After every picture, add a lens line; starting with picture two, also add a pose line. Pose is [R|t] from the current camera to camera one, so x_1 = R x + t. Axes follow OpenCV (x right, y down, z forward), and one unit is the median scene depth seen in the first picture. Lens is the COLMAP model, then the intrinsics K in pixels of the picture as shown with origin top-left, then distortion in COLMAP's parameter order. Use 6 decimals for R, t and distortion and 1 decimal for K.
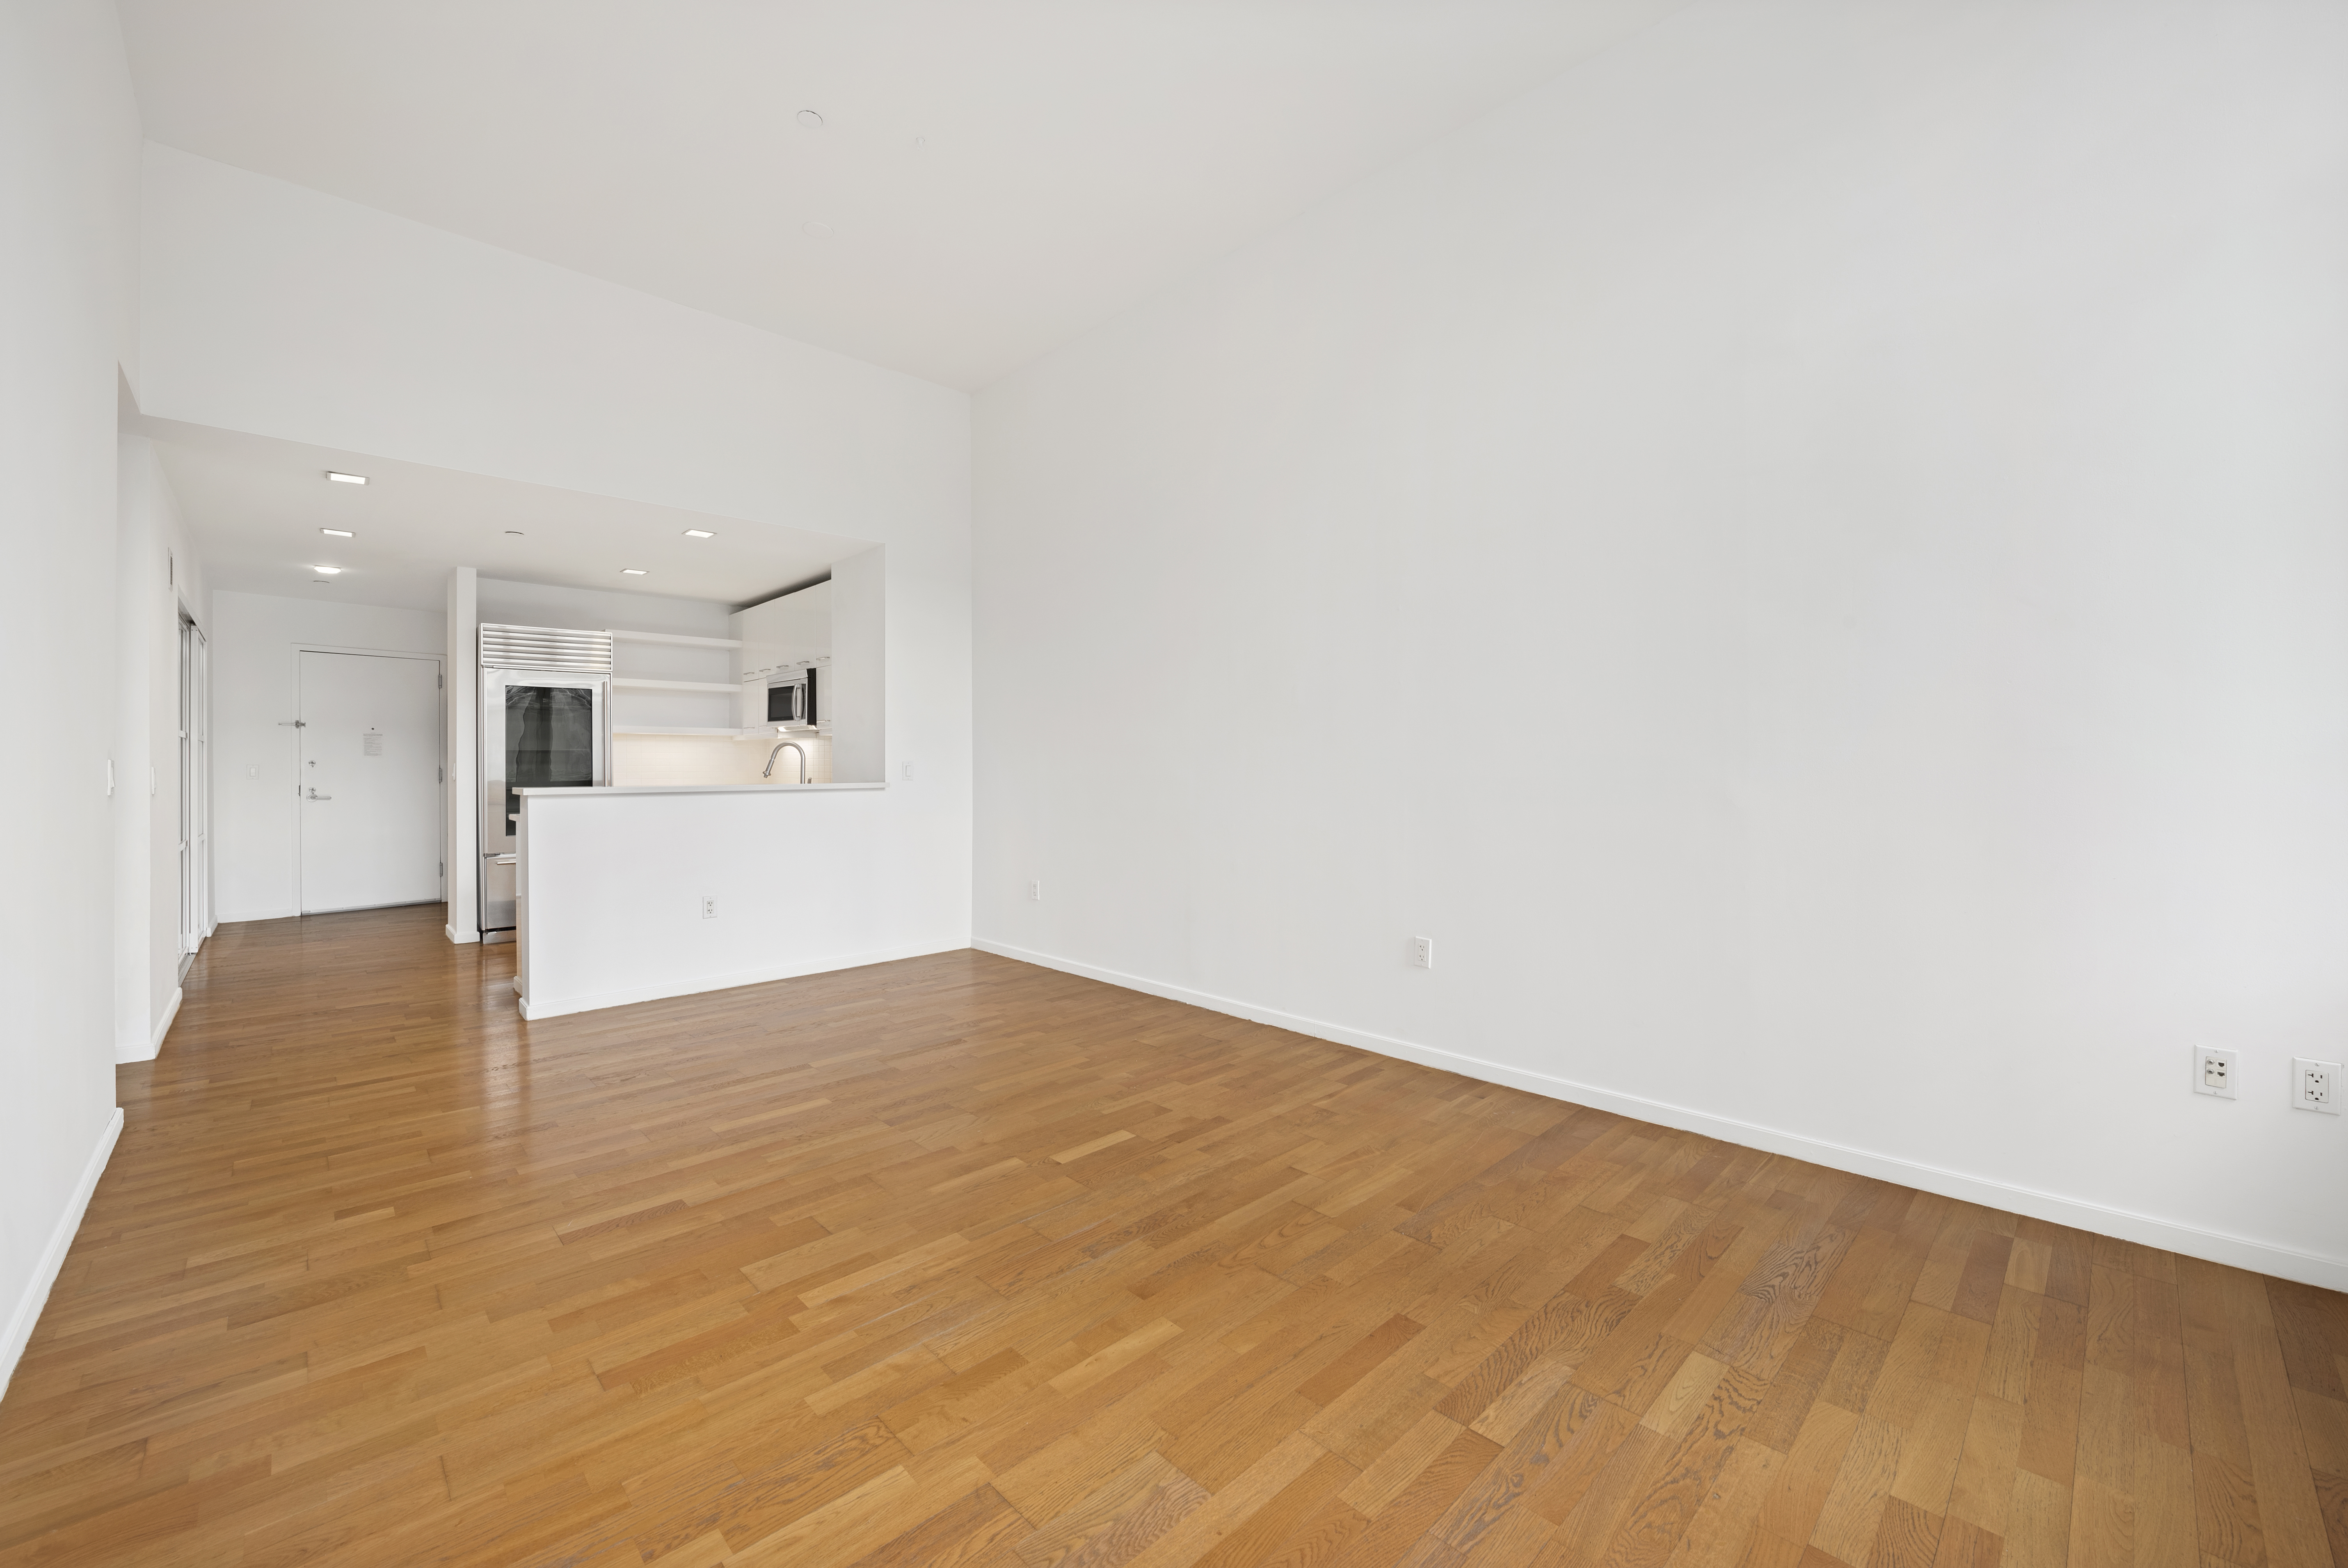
lens RADIAL K [[921.5, 0, 1188.7], [0, 921.5, 764.9], [0, 0, 1]] dist [-0.006214, -0.000787]
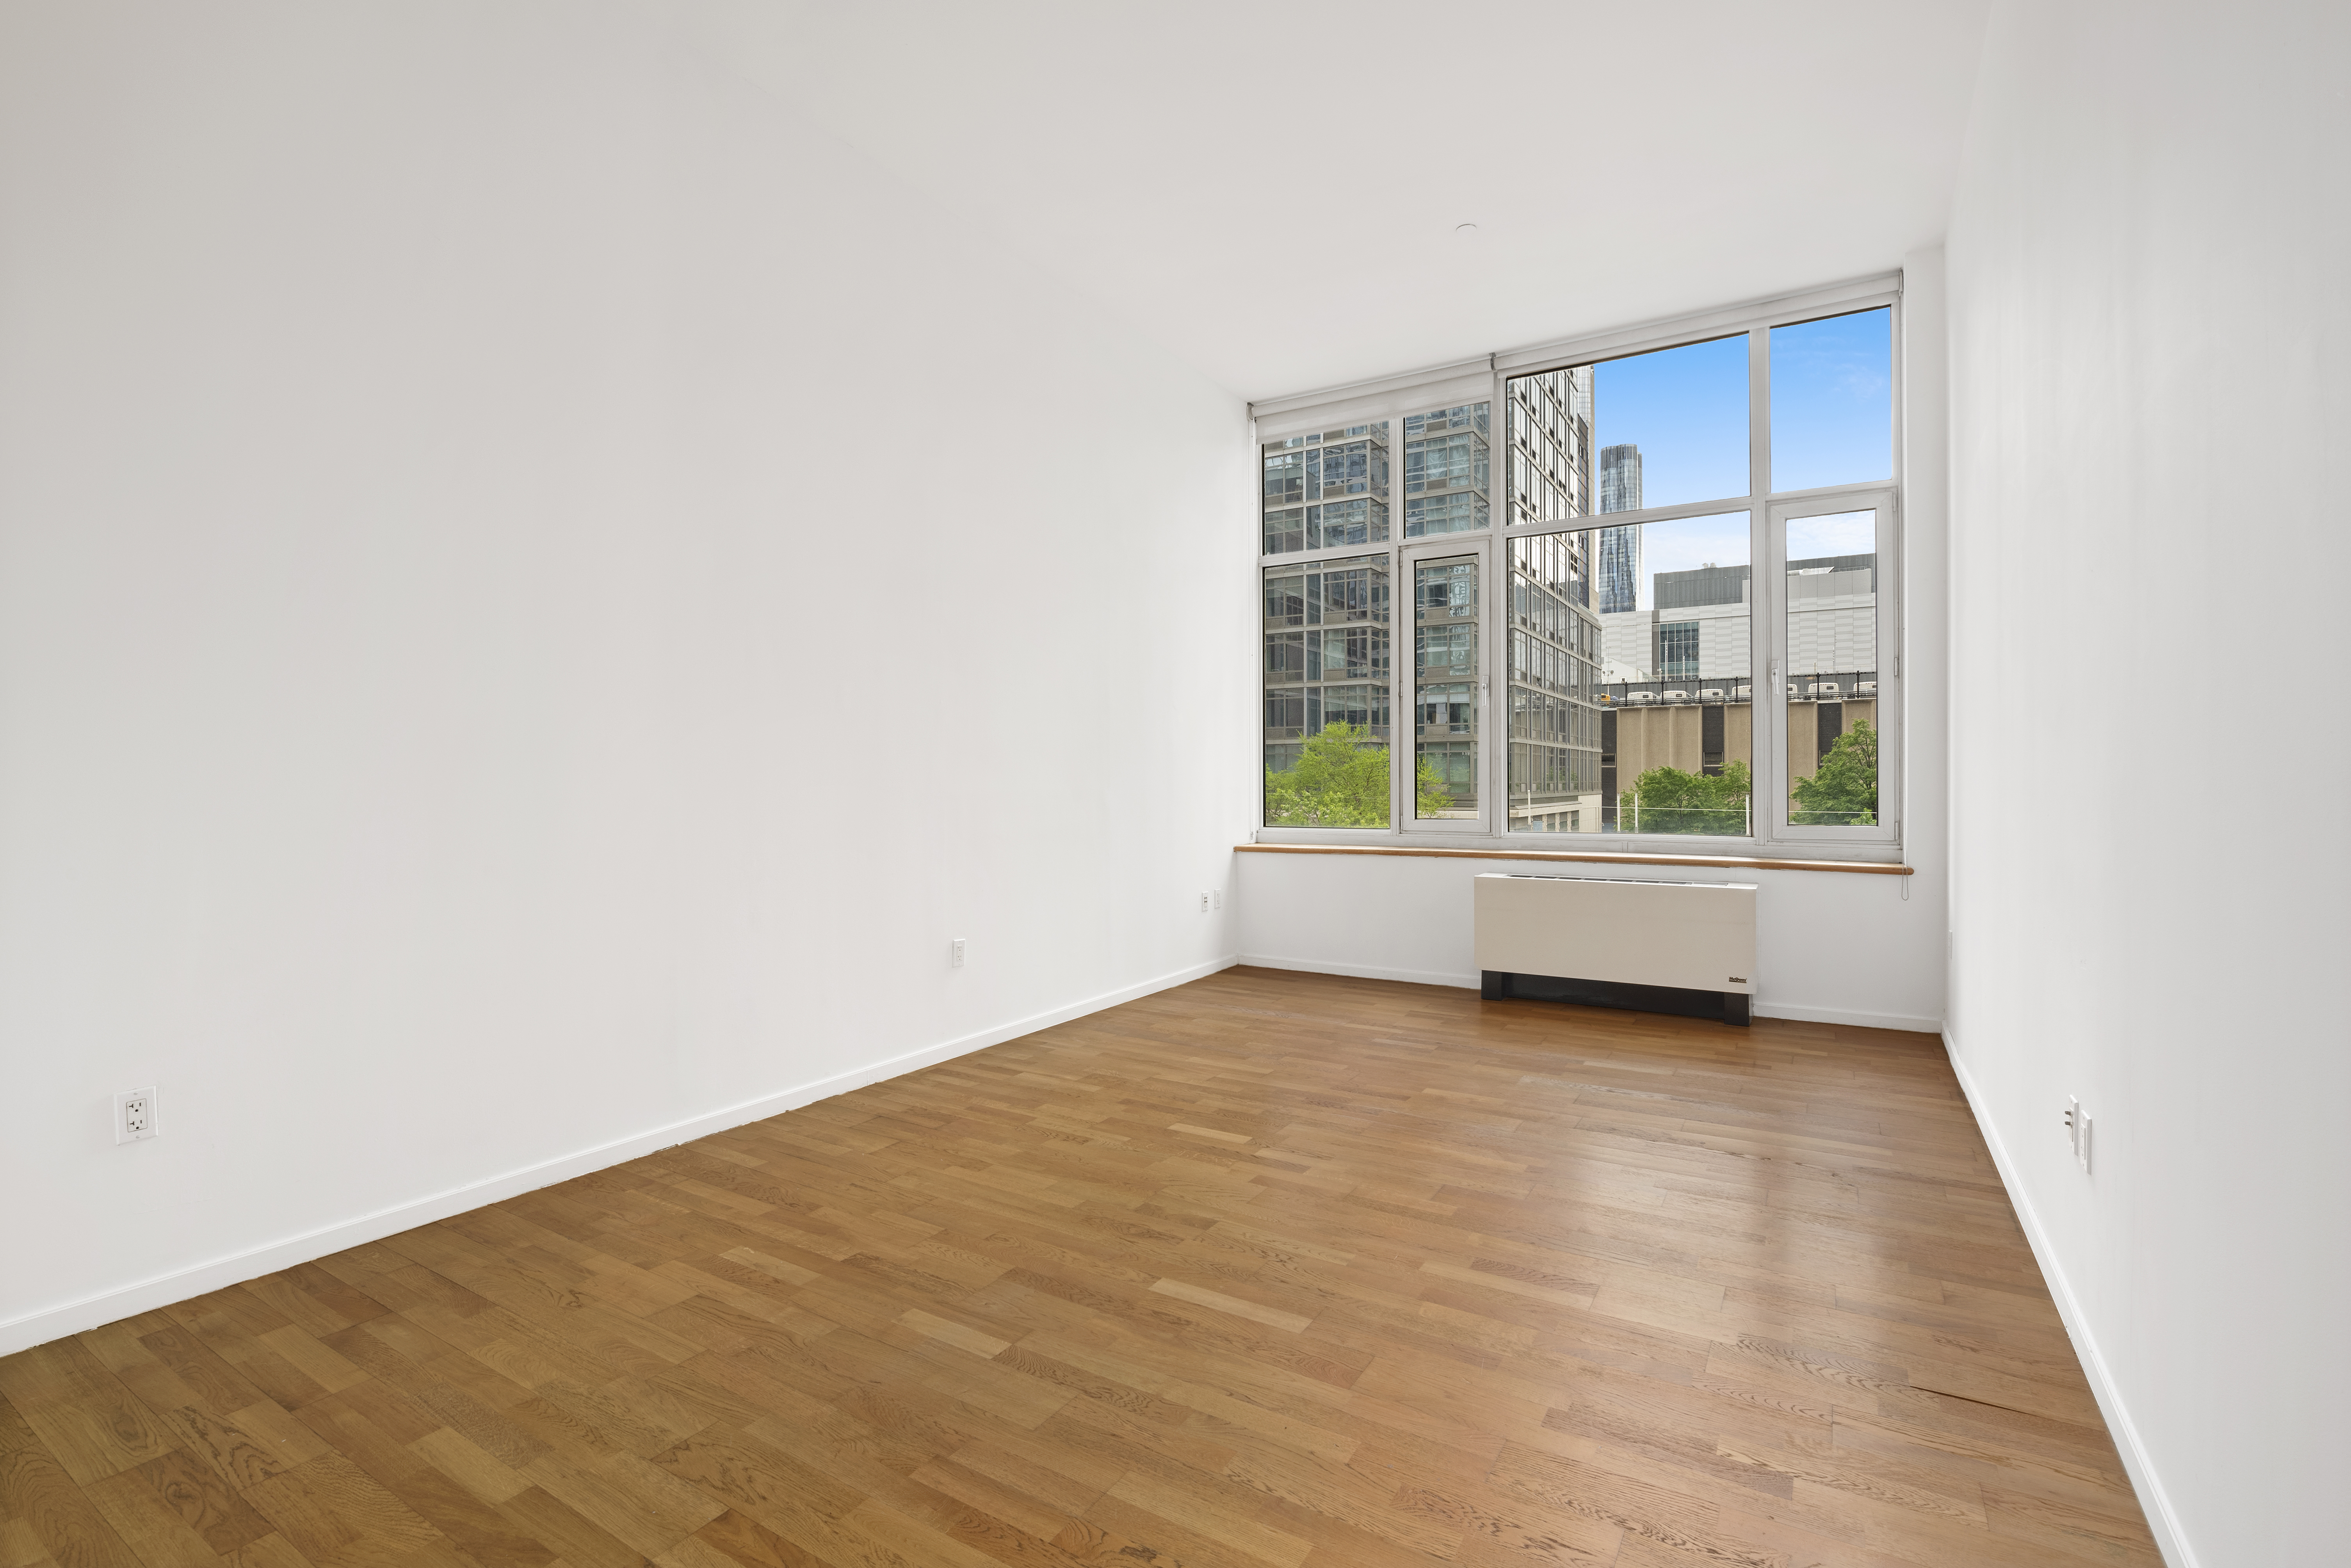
lens RADIAL K [[1065.4, 0, 1153.8], [0, 1065.4, 780.0], [0, 0, 1]] dist [-0.002581, 0.000048]
pose [[-0.237496, 0.012262, 0.971311, -1.067371], [0.006802, 0.999917, -0.010960, 0.016286], [-0.971365, 0.004004, -0.237560, 1.120993]]
